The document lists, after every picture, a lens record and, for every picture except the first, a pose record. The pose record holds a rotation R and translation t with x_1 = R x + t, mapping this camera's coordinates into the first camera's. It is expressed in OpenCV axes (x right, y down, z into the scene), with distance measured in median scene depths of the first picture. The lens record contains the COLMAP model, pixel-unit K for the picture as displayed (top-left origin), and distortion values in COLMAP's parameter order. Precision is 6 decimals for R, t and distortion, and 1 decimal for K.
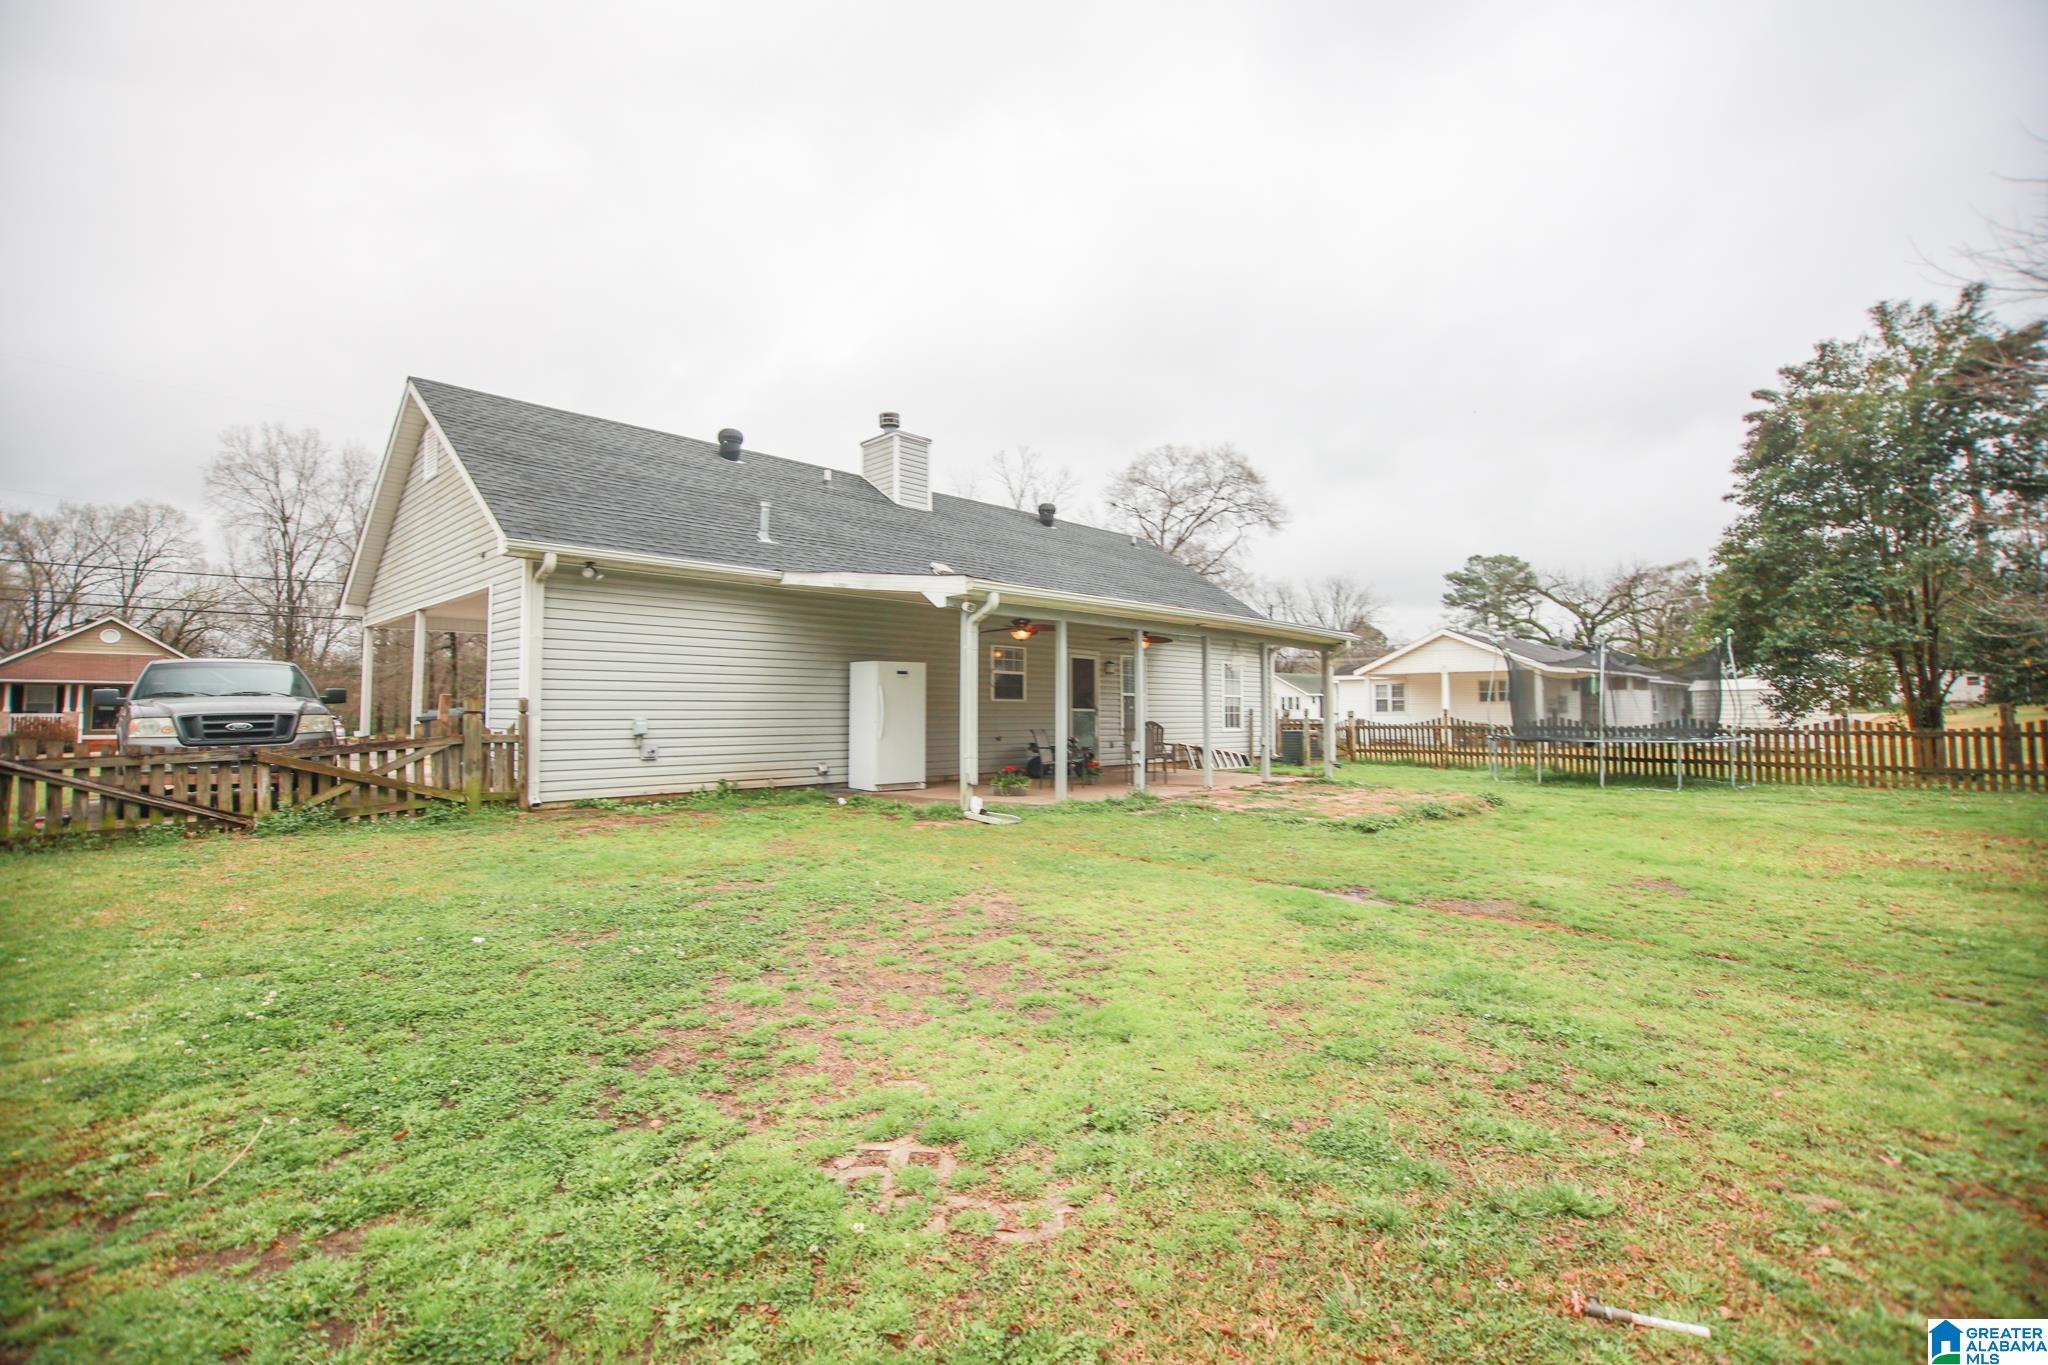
lens RADIAL K [[932.9, 0, 1024.0], [0, 932.9, 682.5], [0, 0, 1]] dist [-0.000822, 0.005929]
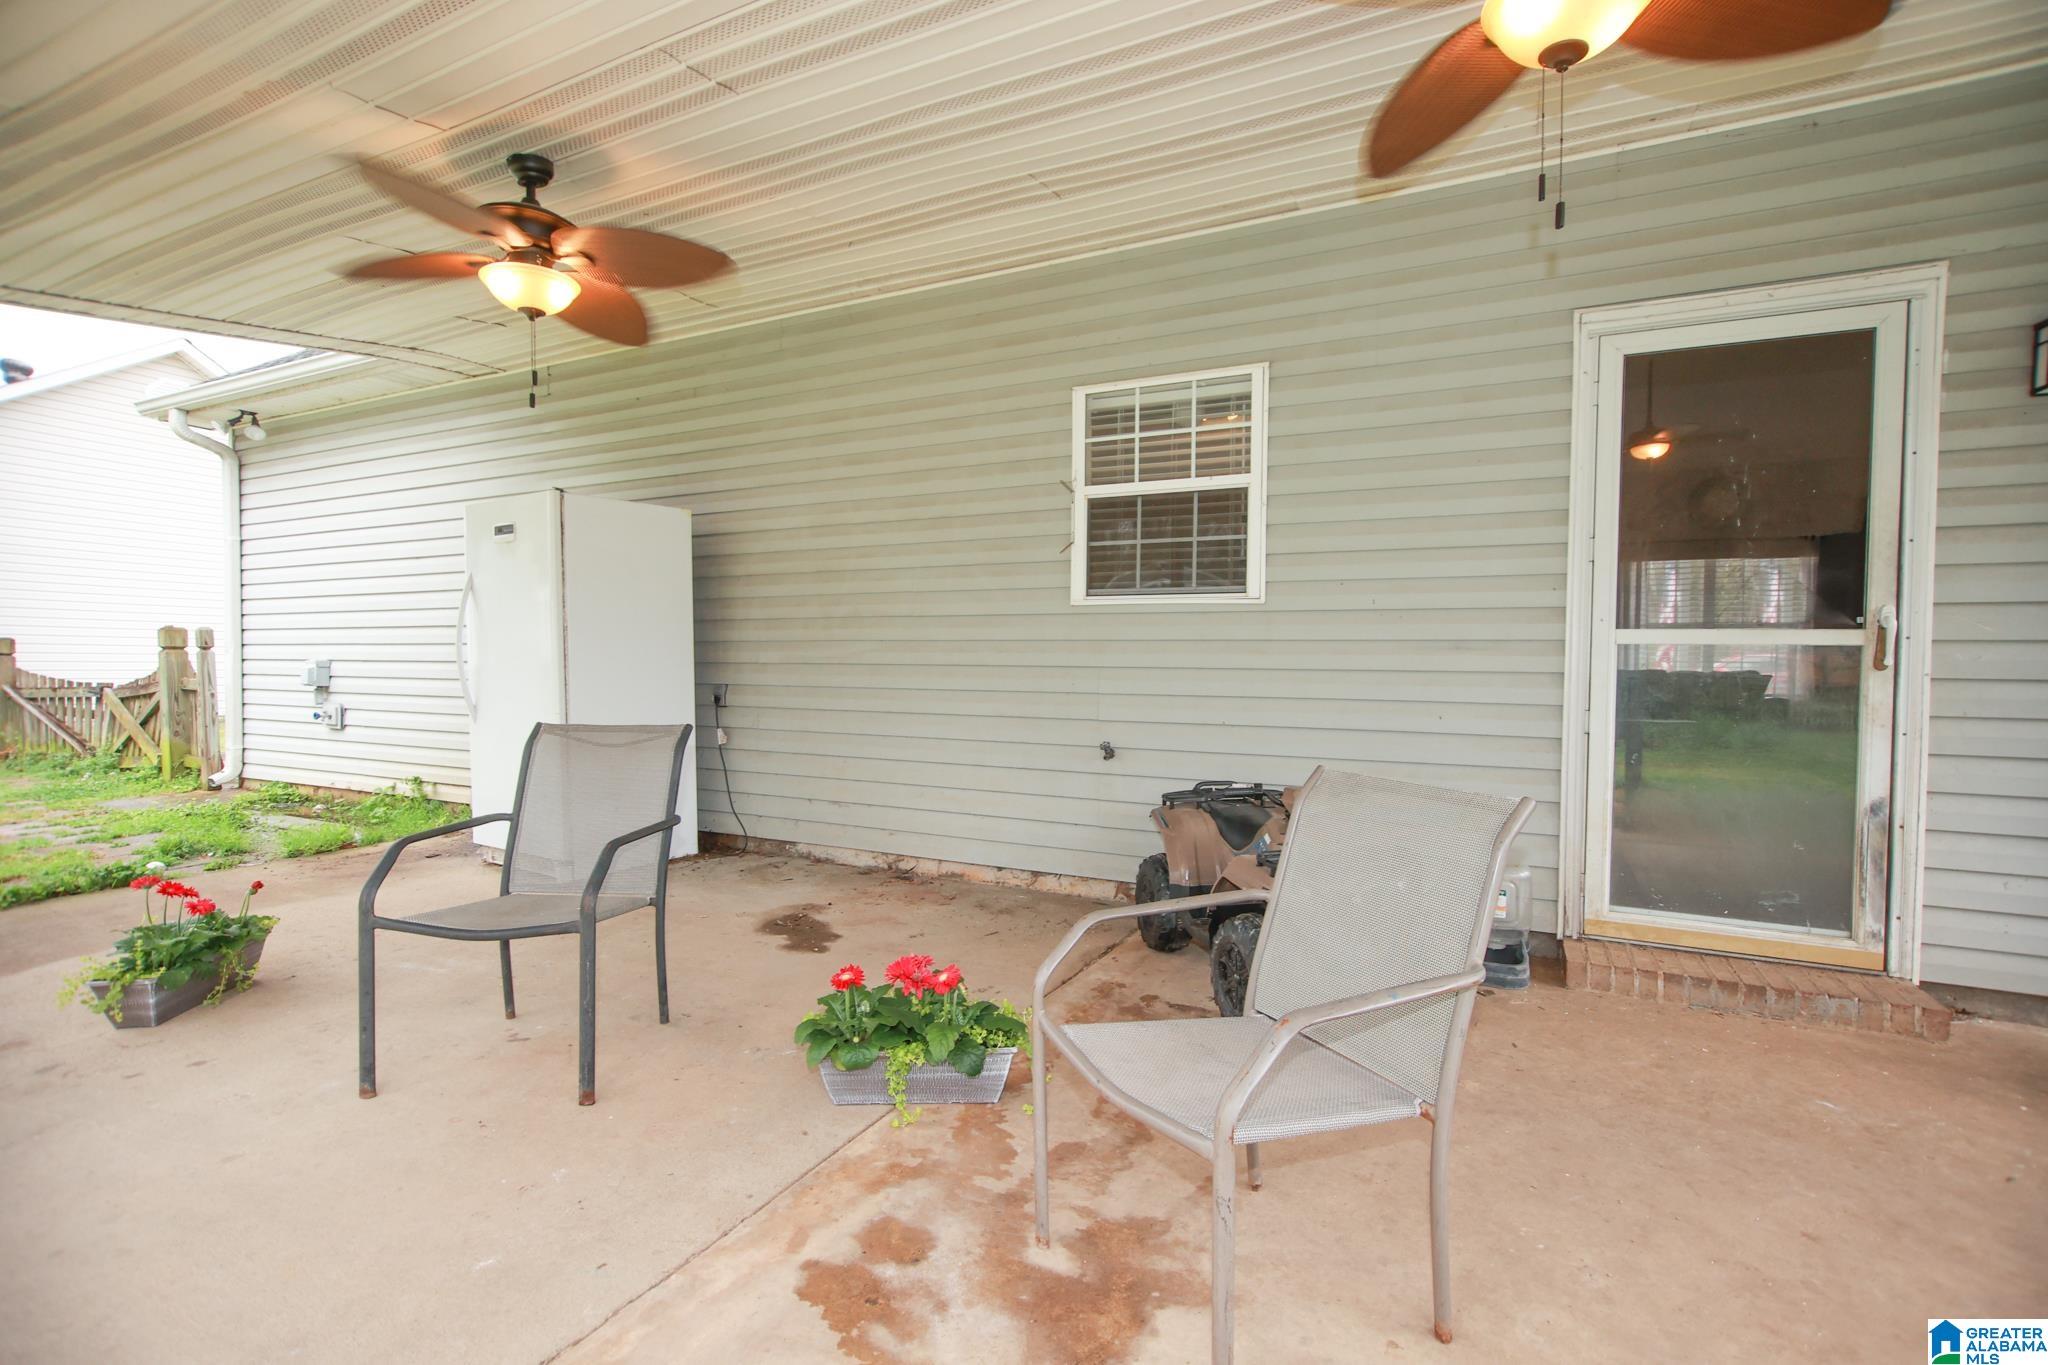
lens RADIAL K [[933.8, 0, 1043.5], [0, 933.8, 667.3], [0, 0, 1]] dist [-0.004394, 0.006679]
pose [[0.309108, 0.018616, -0.950845, 0.234399], [0.029080, 0.999156, 0.029016, 0.031967], [0.950582, -0.036620, 0.308305, 0.990923]]
